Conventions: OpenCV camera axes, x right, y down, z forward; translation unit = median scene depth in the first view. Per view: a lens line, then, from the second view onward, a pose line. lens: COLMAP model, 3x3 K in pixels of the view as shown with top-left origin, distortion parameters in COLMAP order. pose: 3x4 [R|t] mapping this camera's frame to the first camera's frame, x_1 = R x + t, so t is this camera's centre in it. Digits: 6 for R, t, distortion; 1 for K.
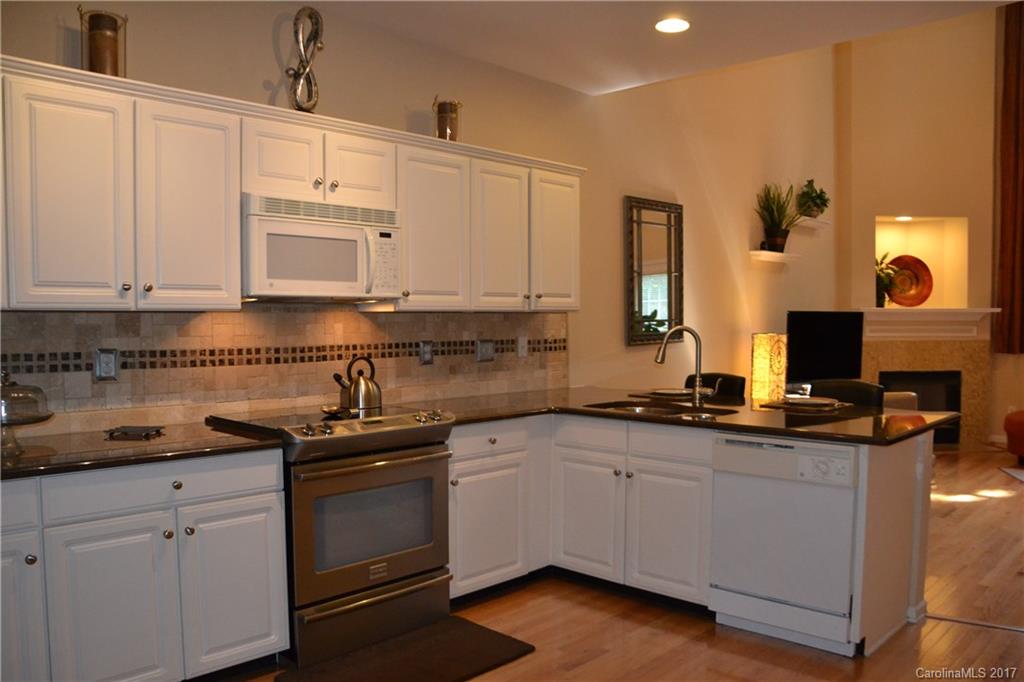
lens RADIAL K [[802.3, 0, 512.1], [0, 802.3, 371.7], [0, 0, 1]] dist [-0.166531, 0.106097]
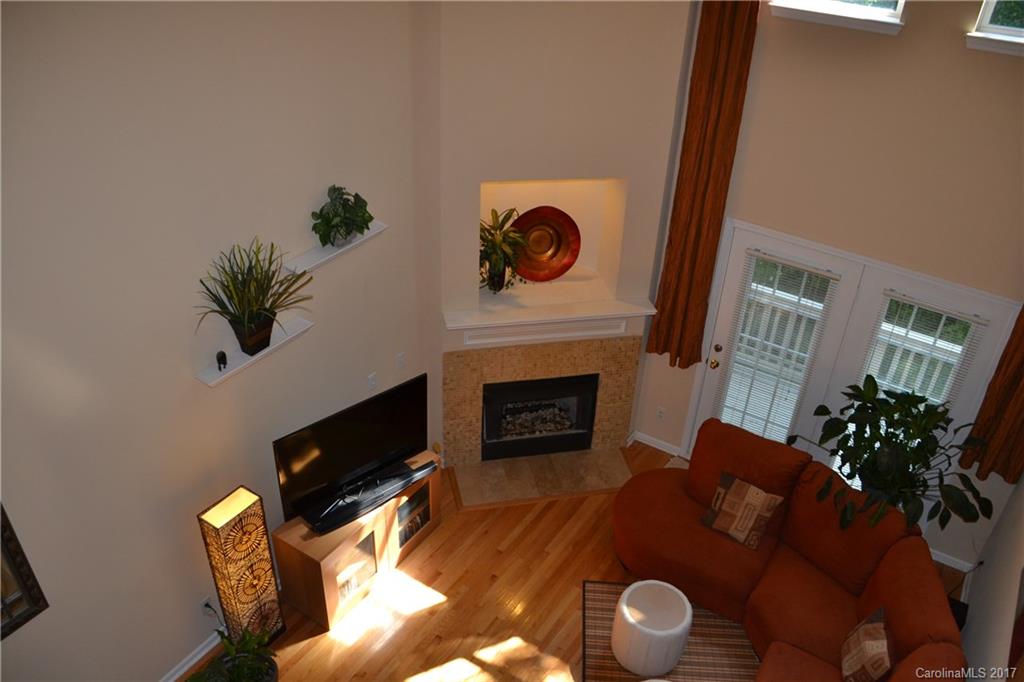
lens RADIAL K [[808.4, 0, 512.4], [0, 808.4, 364.6], [0, 0, 1]] dist [-0.149659, 0.083415]
pose [[0.980187, -0.069564, 0.185458, 0.390234], [-0.034130, 0.862981, 0.504082, -0.436379], [-0.195113, -0.500424, 0.843509, 0.391498]]
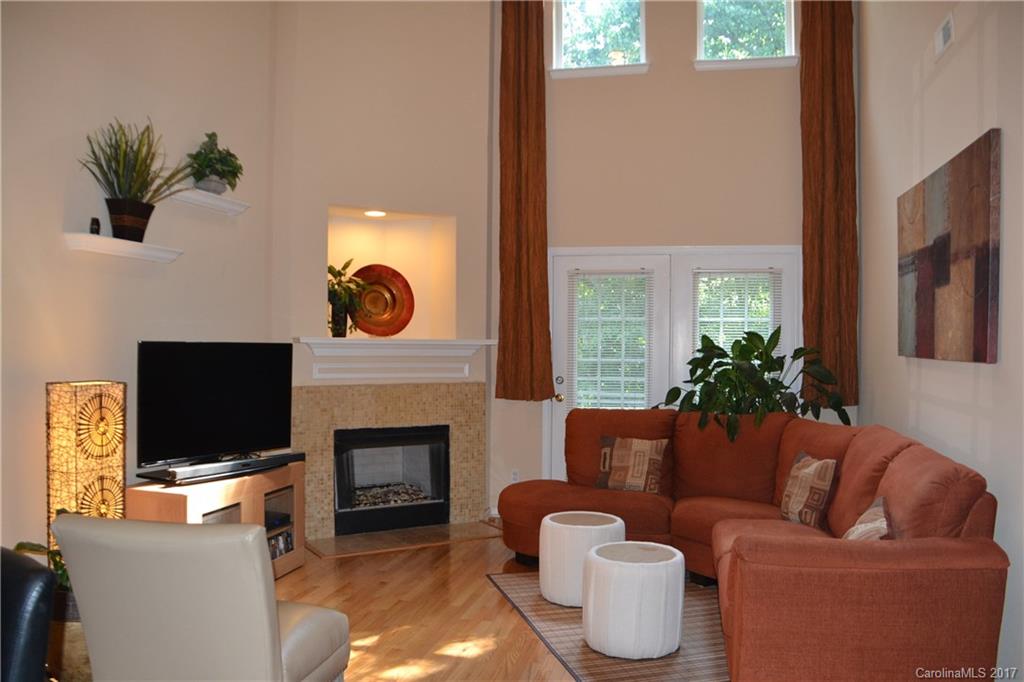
lens RADIAL K [[808.4, 0, 512.4], [0, 808.4, 364.6], [0, 0, 1]] dist [-0.149659, 0.083415]
pose [[0.858757, 0.003294, 0.512372, 0.265571], [0.019228, 0.999068, -0.038649, -0.029817], [-0.512022, 0.043042, 0.857893, 0.335565]]
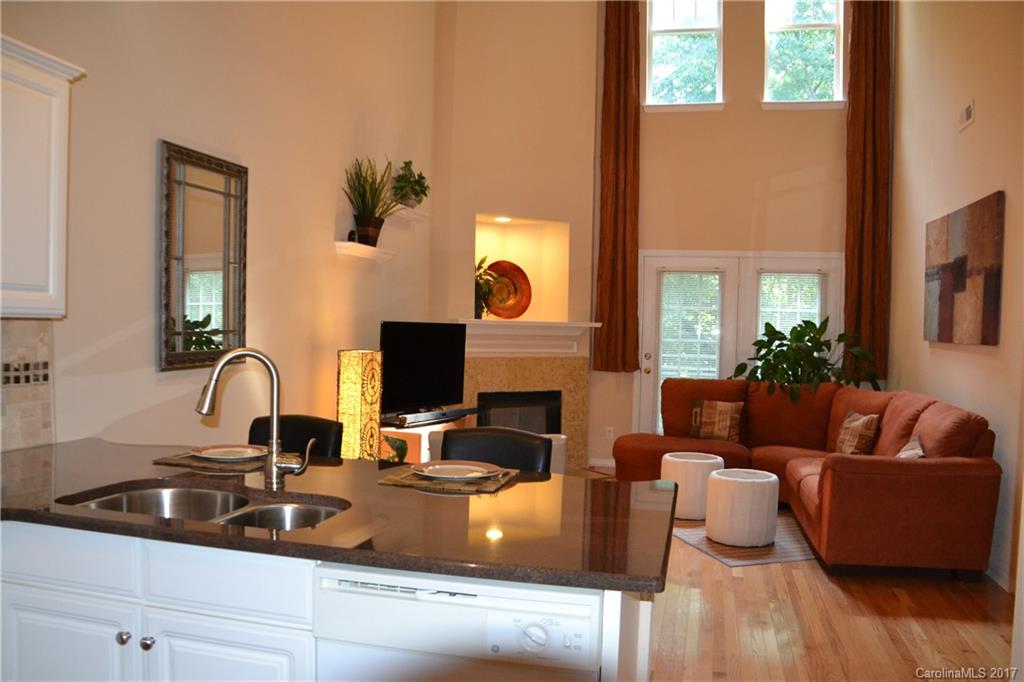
lens RADIAL K [[808.4, 0, 512.4], [0, 808.4, 364.6], [0, 0, 1]] dist [-0.149659, 0.083415]
pose [[0.857559, 0.002937, 0.514377, 0.045696], [0.005525, 0.999873, -0.014919, -0.019461], [-0.514356, 0.015636, 0.857434, 0.225139]]
